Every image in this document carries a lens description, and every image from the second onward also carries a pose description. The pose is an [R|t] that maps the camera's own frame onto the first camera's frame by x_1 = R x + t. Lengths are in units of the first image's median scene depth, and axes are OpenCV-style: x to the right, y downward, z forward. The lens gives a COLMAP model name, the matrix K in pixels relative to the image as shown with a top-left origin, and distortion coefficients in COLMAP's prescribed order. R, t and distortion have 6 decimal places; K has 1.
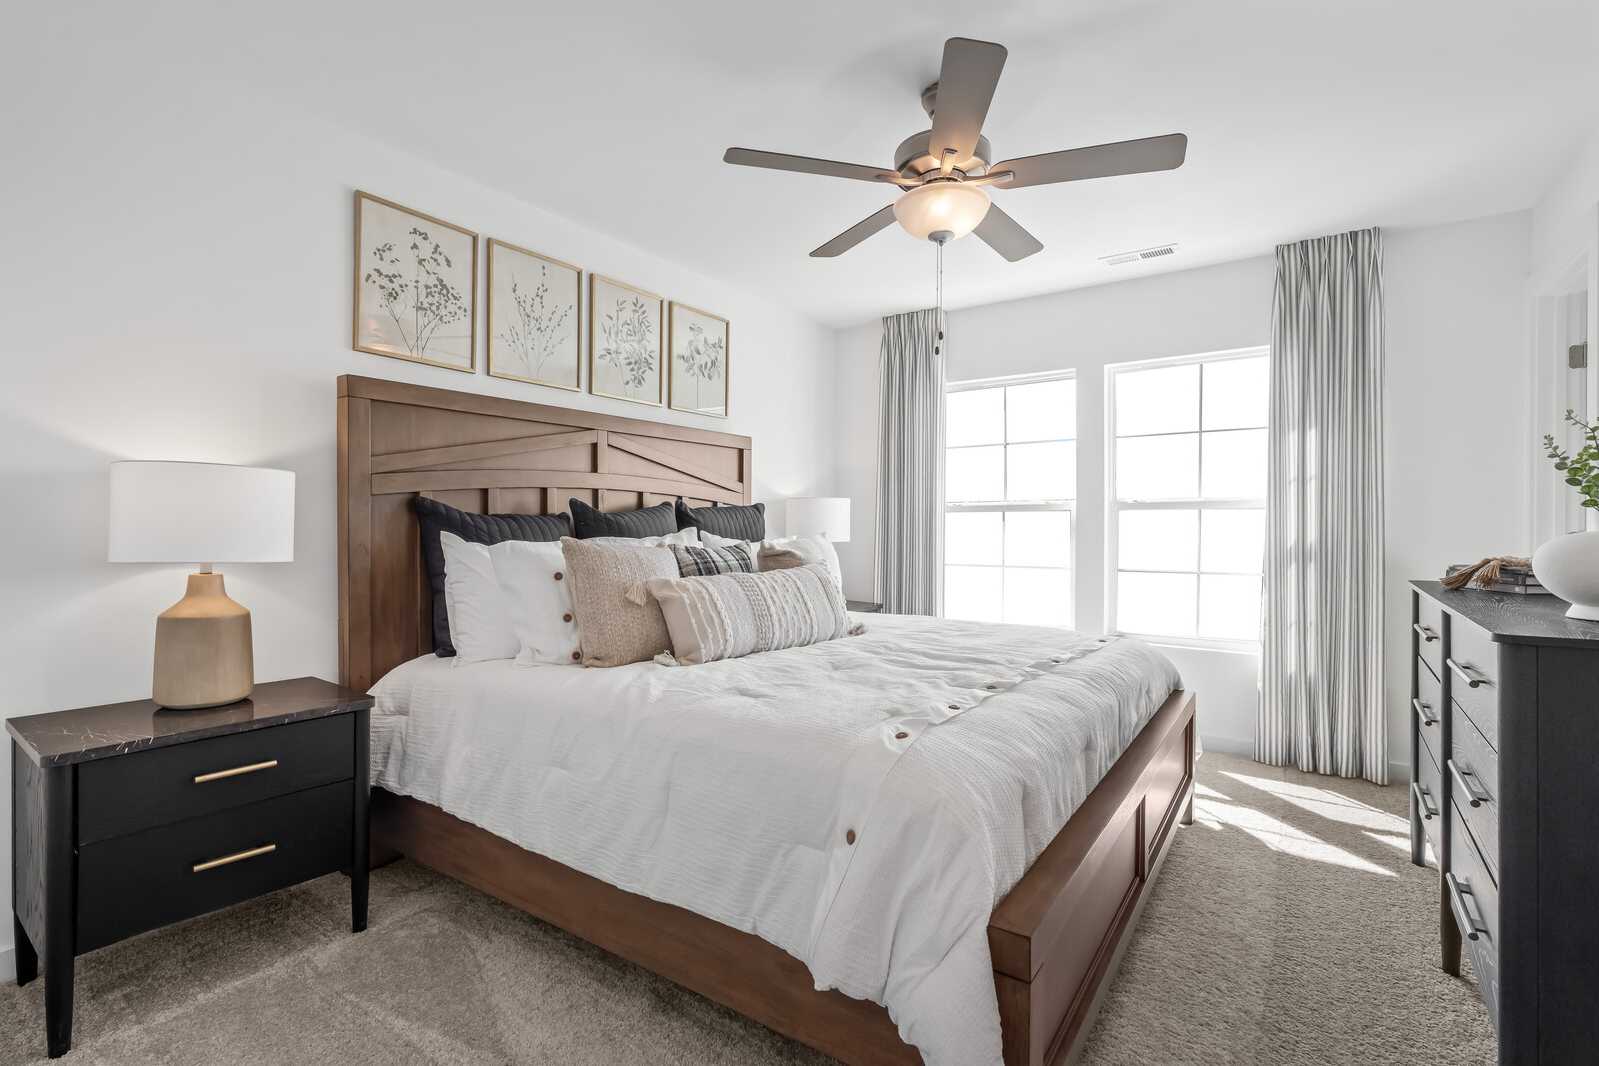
lens RADIAL K [[730.6, 0, 808.2], [0, 730.6, 520.9], [0, 0, 1]] dist [-0.004868, -0.000123]
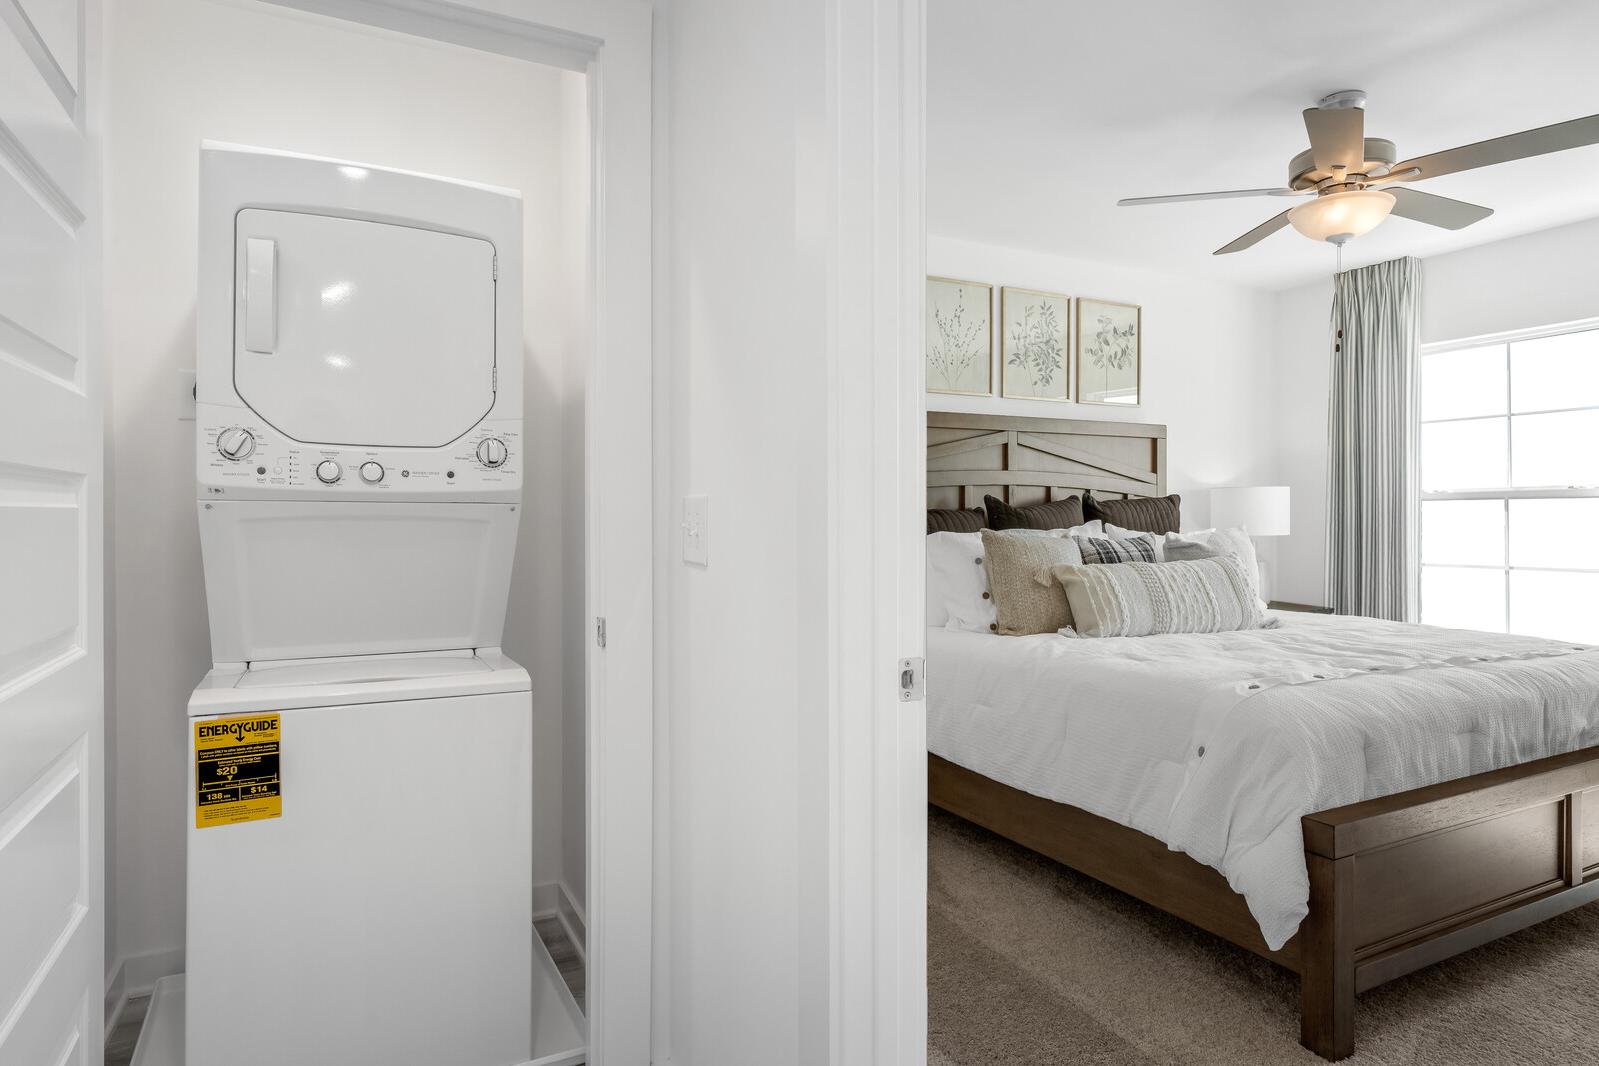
lens RADIAL K [[886.2, 0, 798.5], [0, 886.2, 526.8], [0, 0, 1]] dist [-0.001731, 0.000529]
pose [[0.874507, 0.002032, -0.485008, 0.087956], [0.007032, 0.999833, 0.016869, -0.006374], [0.484961, -0.018163, 0.874347, -0.342942]]
